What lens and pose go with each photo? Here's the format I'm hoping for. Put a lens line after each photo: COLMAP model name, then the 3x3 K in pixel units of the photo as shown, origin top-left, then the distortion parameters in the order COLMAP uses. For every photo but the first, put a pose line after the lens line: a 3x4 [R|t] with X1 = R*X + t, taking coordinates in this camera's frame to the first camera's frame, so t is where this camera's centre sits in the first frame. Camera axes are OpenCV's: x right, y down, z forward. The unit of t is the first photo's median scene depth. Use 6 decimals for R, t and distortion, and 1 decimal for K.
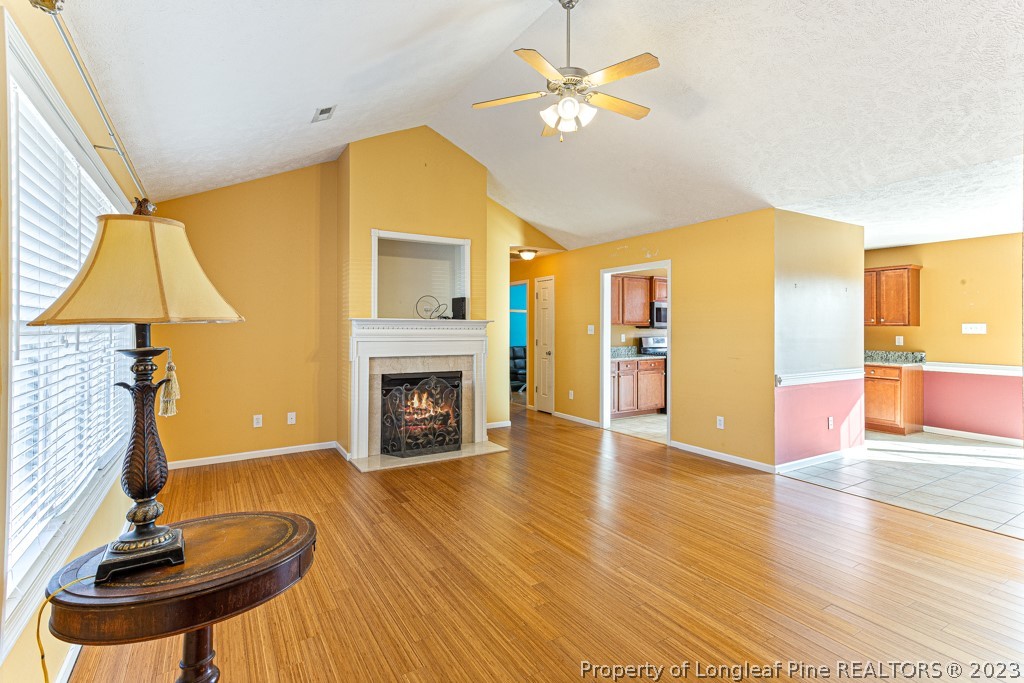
lens RADIAL K [[490.8, 0, 522.2], [0, 490.8, 324.3], [0, 0, 1]] dist [0.024343, 0.000988]
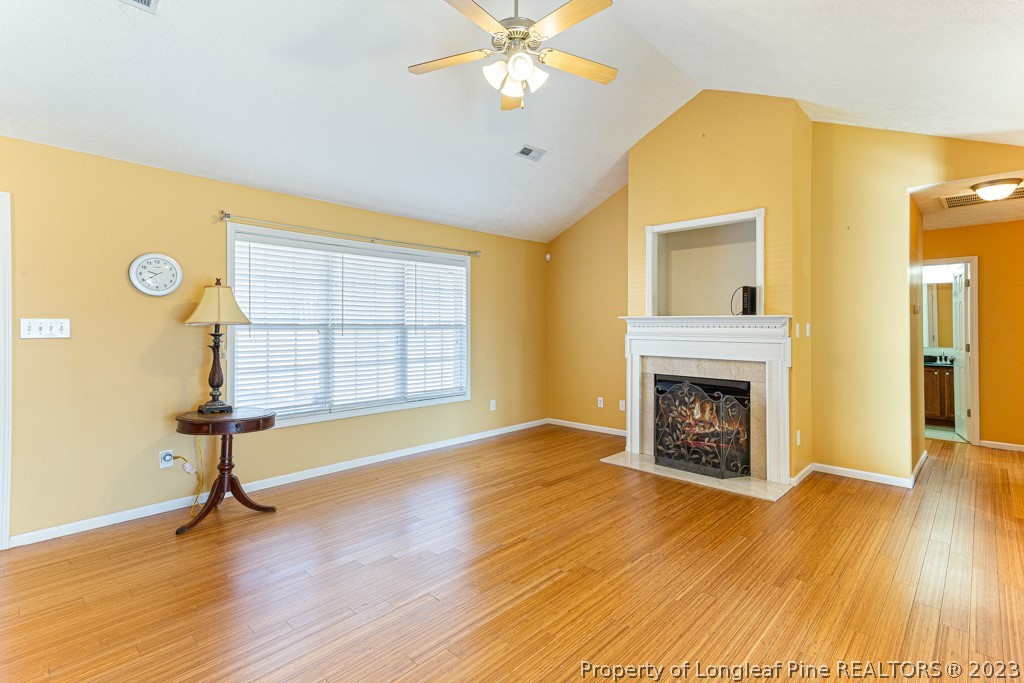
lens RADIAL K [[490.8, 0, 523.7], [0, 490.8, 325.0], [0, 0, 1]] dist [0.024343, 0.000988]
pose [[0.250776, -0.004231, -0.968036, 0.583546], [0.007451, 0.999969, -0.002440, 0.005557], [0.968017, -0.006601, 0.250800, 0.500265]]
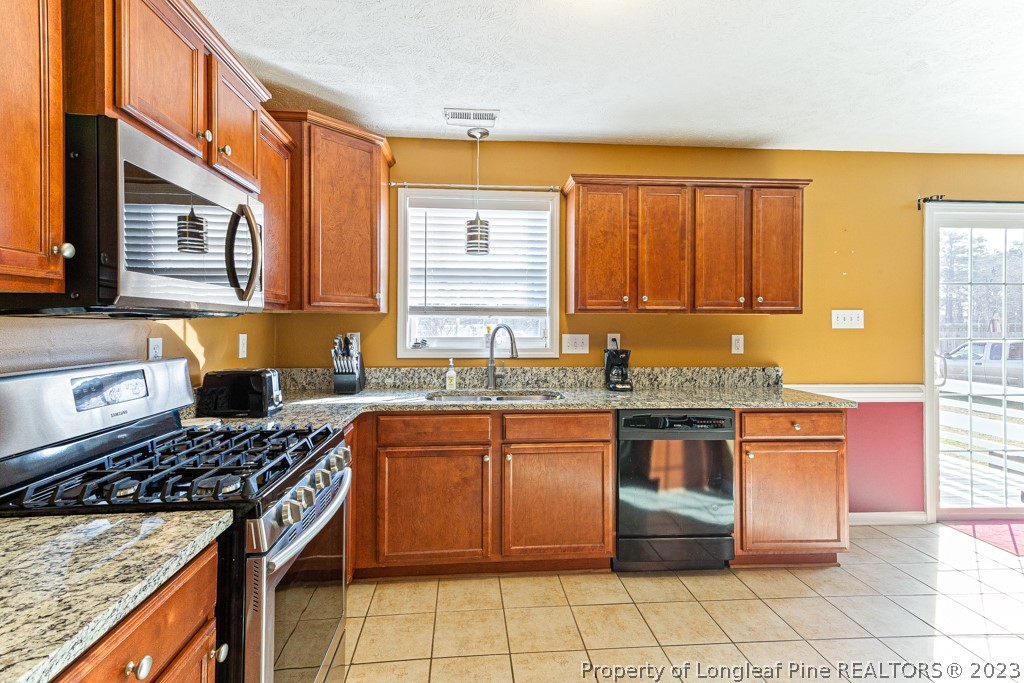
lens RADIAL K [[490.8, 0, 506.8], [0, 490.8, 319.3], [0, 0, 1]] dist [0.024343, 0.000988]
pose [[0.466695, 0.003911, 0.884410, 0.301926], [-0.007436, 0.999972, -0.000499, 0.013791], [-0.884387, -0.006344, 0.466711, 1.277780]]
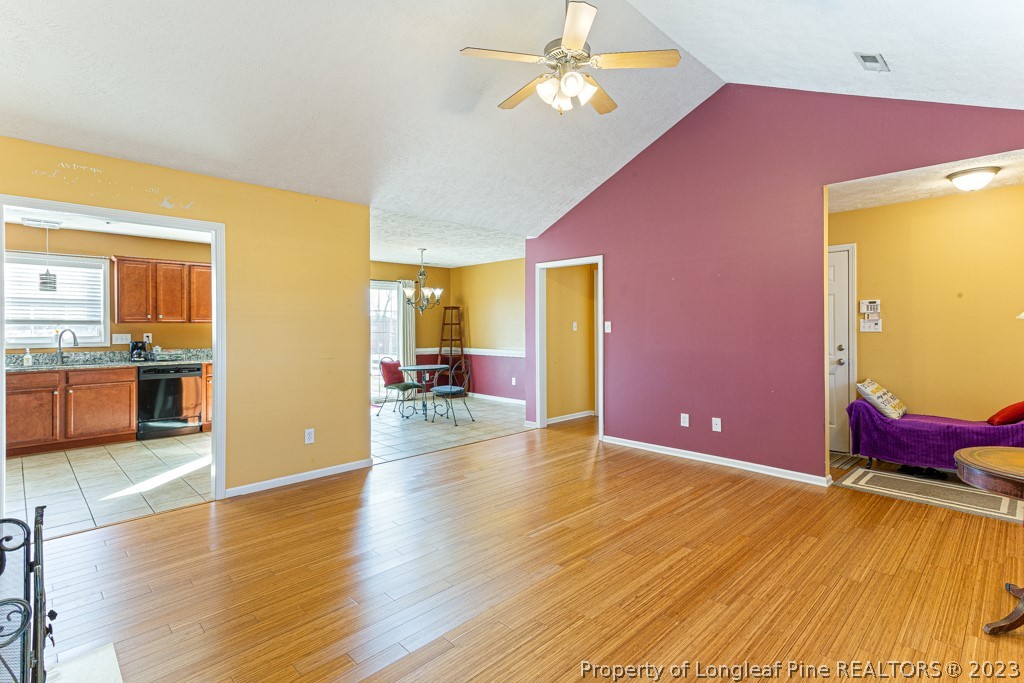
lens RADIAL K [[490.8, 0, 526.5], [0, 490.8, 328.7], [0, 0, 1]] dist [0.024343, 0.000988]
pose [[-0.218289, -0.007101, 0.975858, -0.496800], [-0.003968, 0.999972, 0.006389, 0.007162], [-0.975876, -0.002478, -0.218311, 0.801028]]
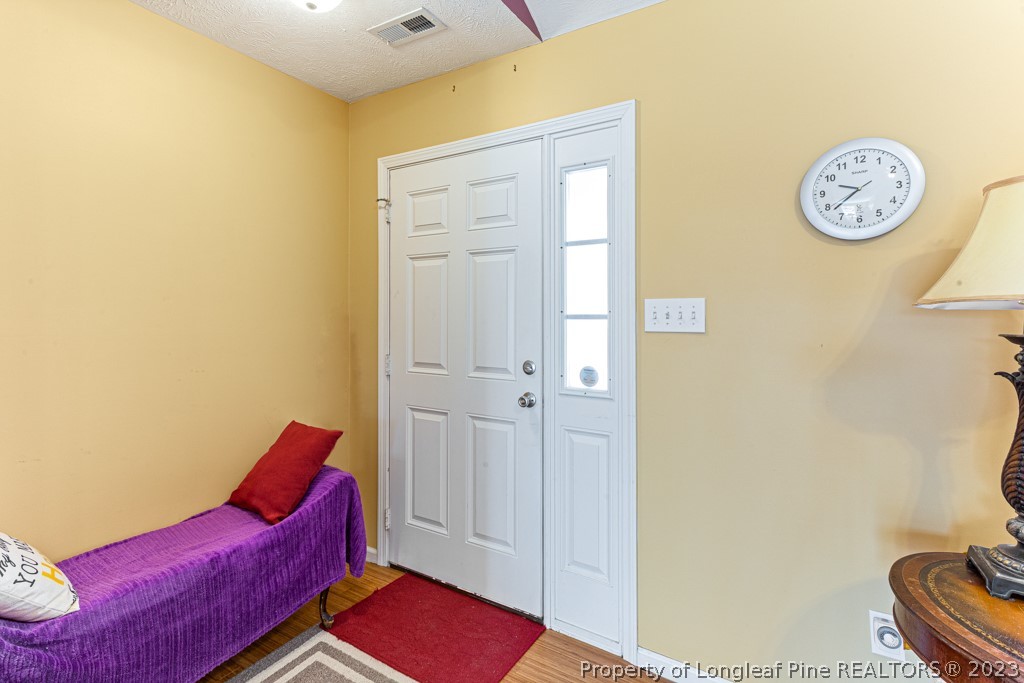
lens RADIAL K [[490.8, 0, 516.2], [0, 490.8, 311.2], [0, 0, 1]] dist [0.024343, 0.000988]
pose [[-0.892827, 0.001038, -0.450399, 0.101410], [0.003478, 0.999983, -0.004589, 0.002116], [0.450387, -0.005664, -0.892816, 0.351501]]
